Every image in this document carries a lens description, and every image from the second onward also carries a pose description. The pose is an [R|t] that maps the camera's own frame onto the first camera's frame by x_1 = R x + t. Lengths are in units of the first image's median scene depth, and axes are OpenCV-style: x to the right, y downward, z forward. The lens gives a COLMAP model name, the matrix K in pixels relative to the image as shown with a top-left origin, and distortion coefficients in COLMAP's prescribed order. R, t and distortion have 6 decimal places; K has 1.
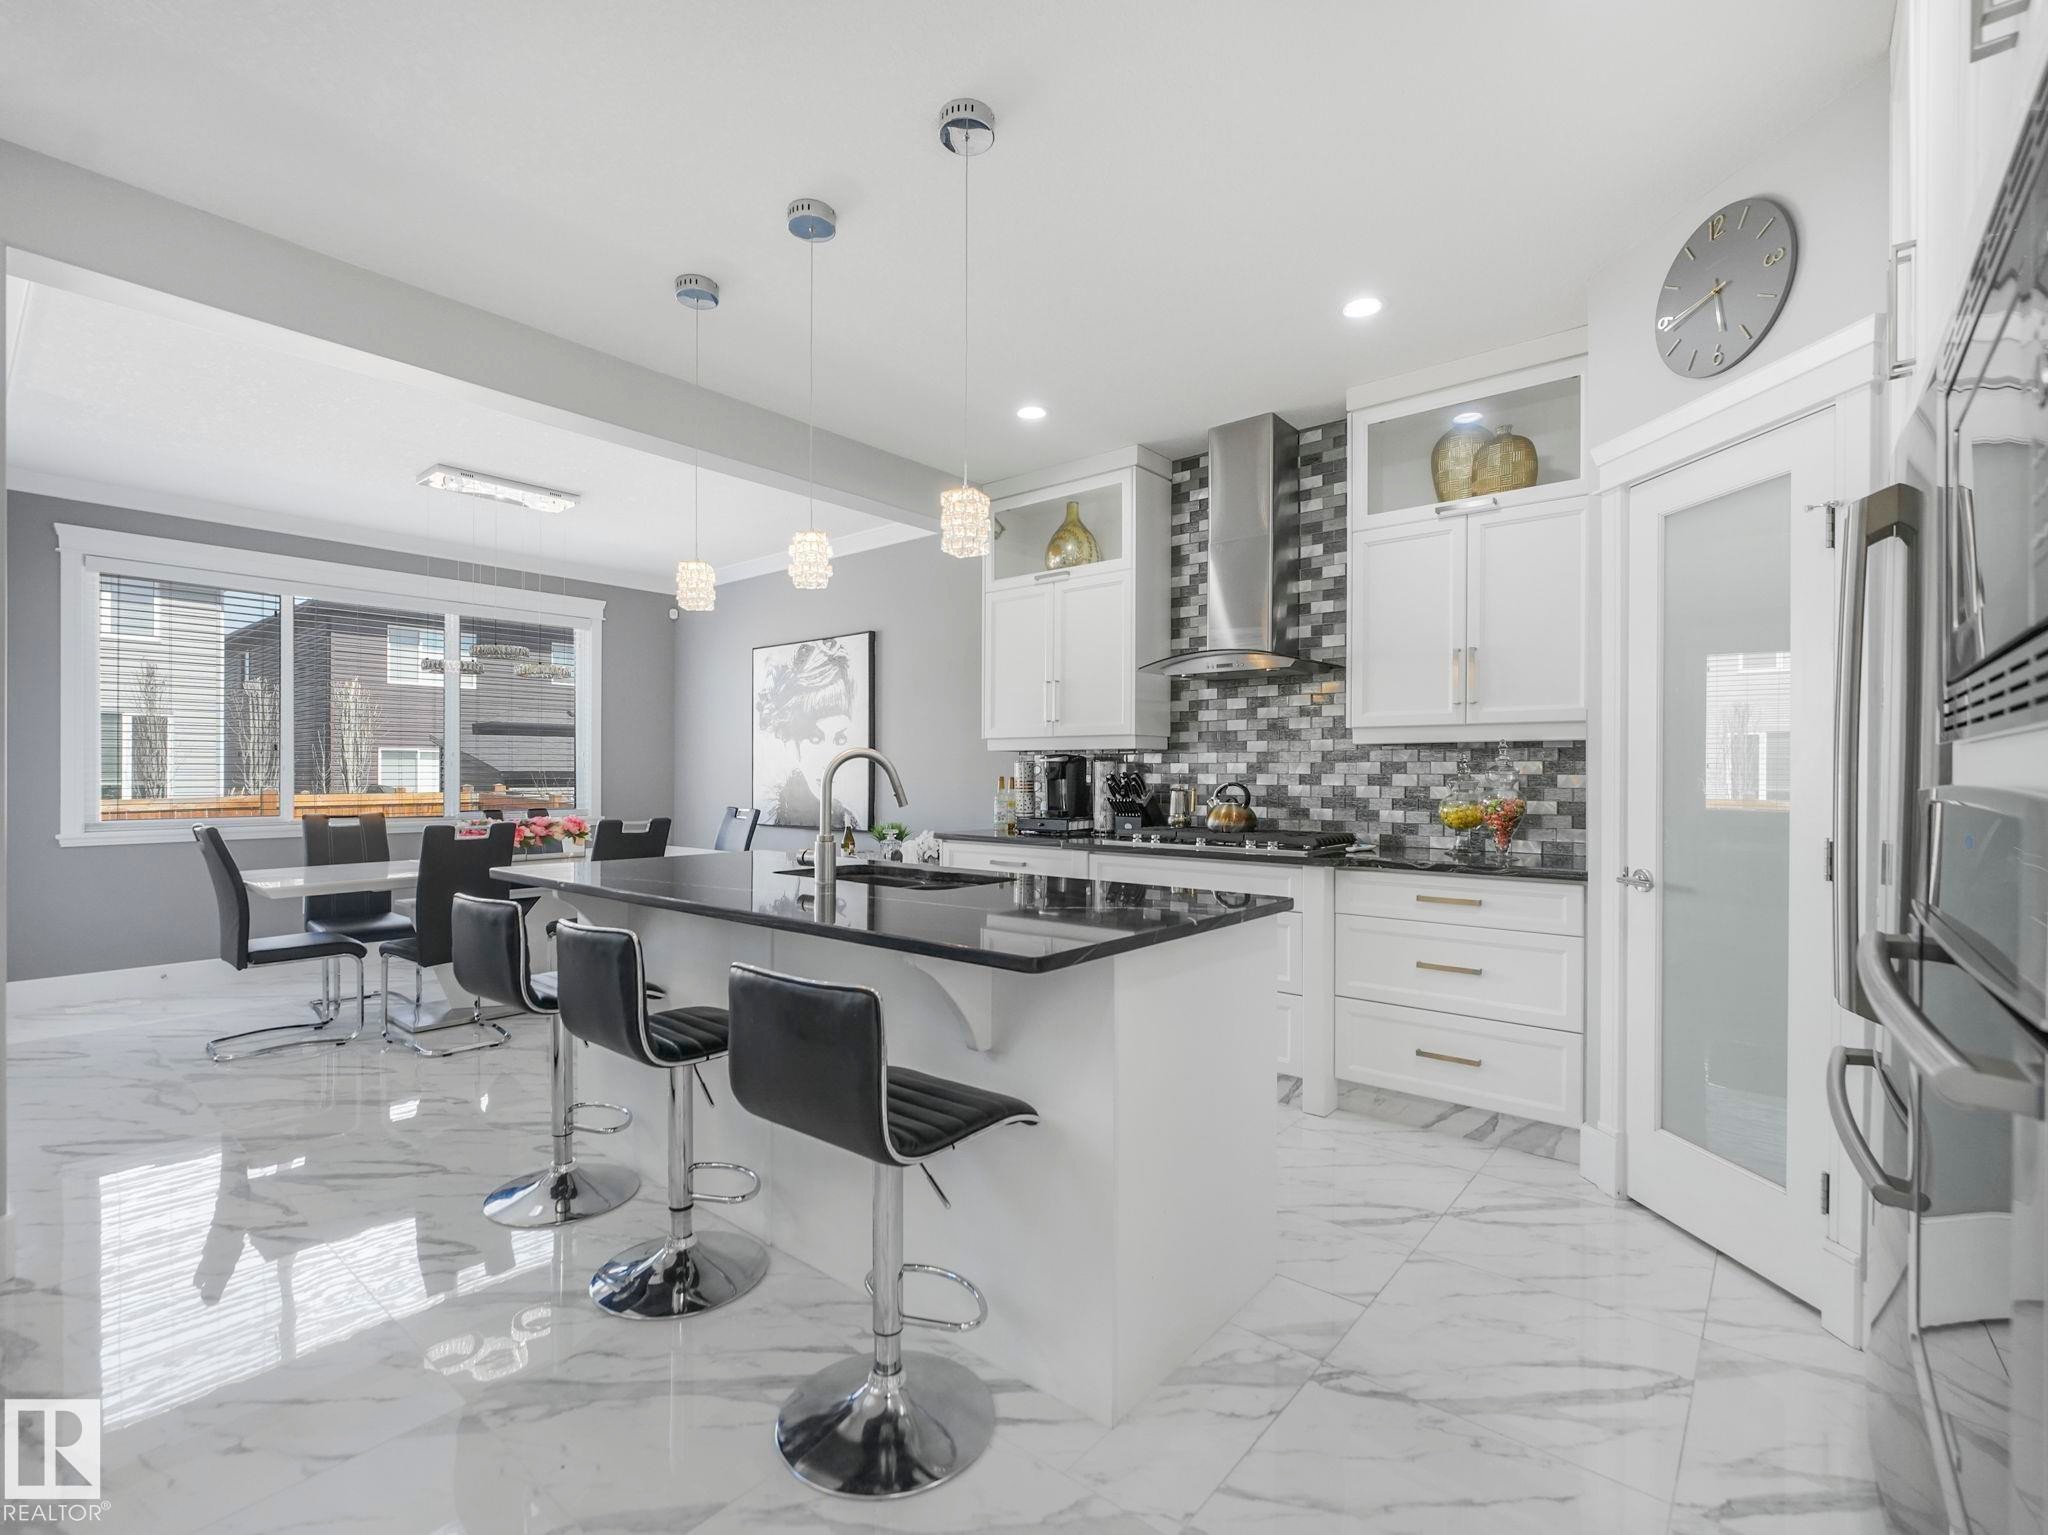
lens RADIAL K [[945.2, 0, 1027.6], [0, 945.2, 772.0], [0, 0, 1]] dist [-0.009001, -0.001528]
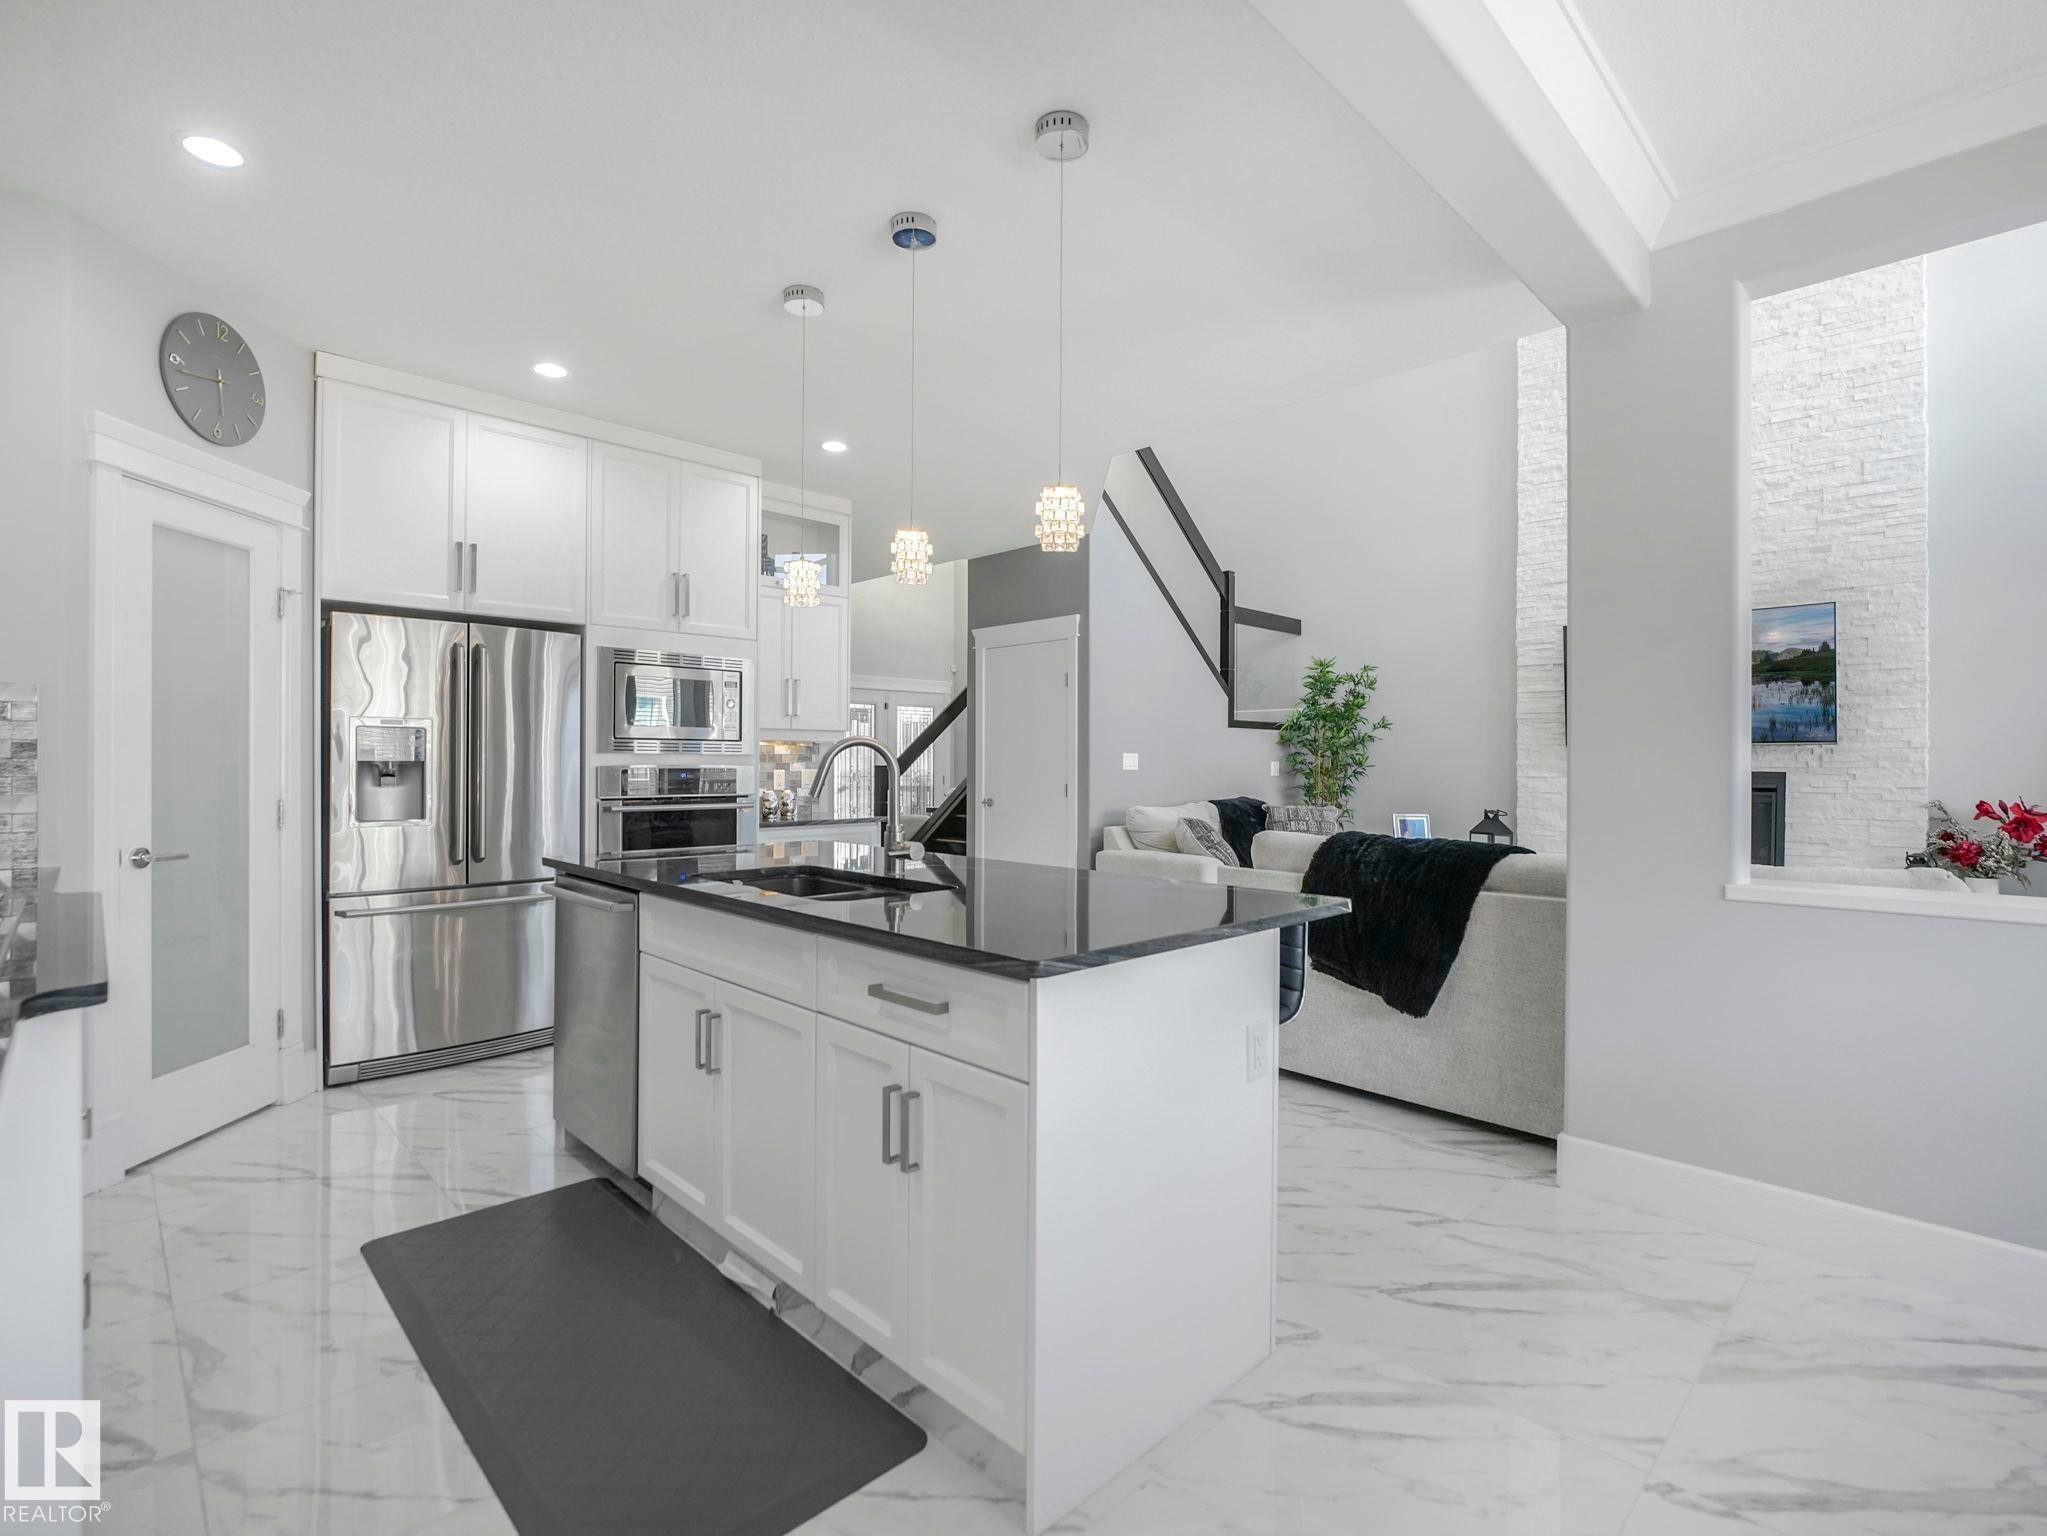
lens RADIAL K [[944.8, 0, 1006.2], [0, 944.8, 756.4], [0, 0, 1]] dist [-0.009001, -0.001528]
pose [[-0.994503, -0.006983, 0.104476, -0.266333], [-0.008126, 0.999912, -0.010518, 0.002784], [-0.104393, -0.011309, -0.994472, 1.238719]]
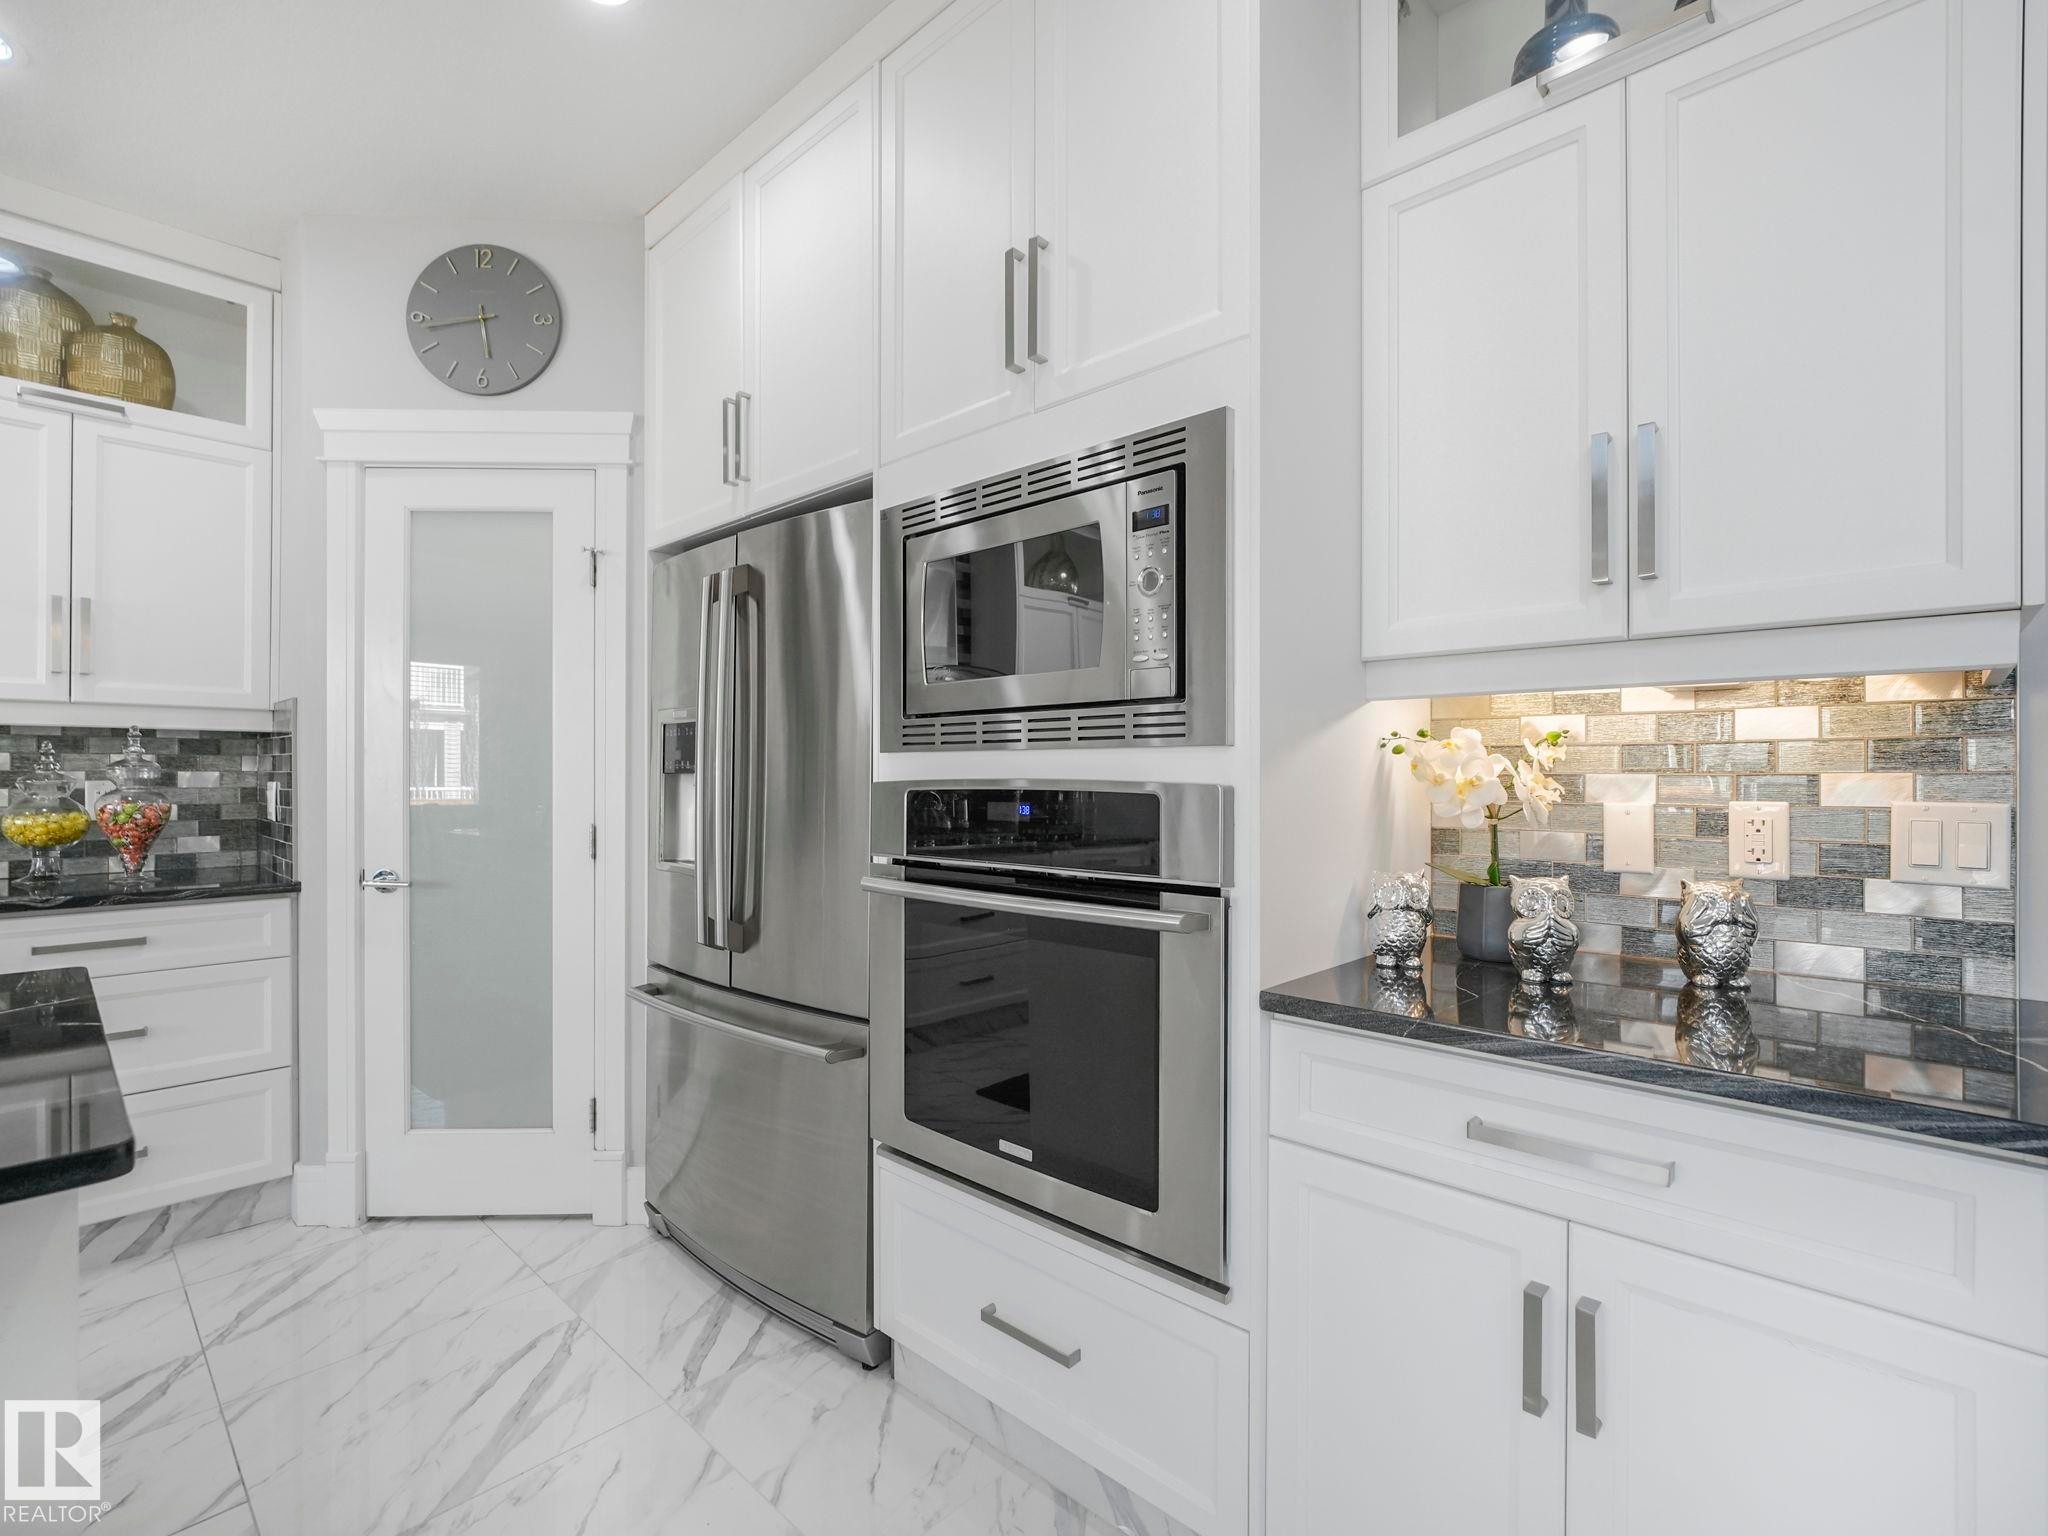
lens RADIAL K [[945.2, 0, 1011.5], [0, 945.2, 771.5], [0, 0, 1]] dist [-0.009001, -0.001528]
pose [[0.061469, 0.000003, 0.998109, -0.169078], [-0.003252, 0.999995, 0.000197, 0.000293], [-0.998104, -0.003258, 0.061469, 0.190617]]
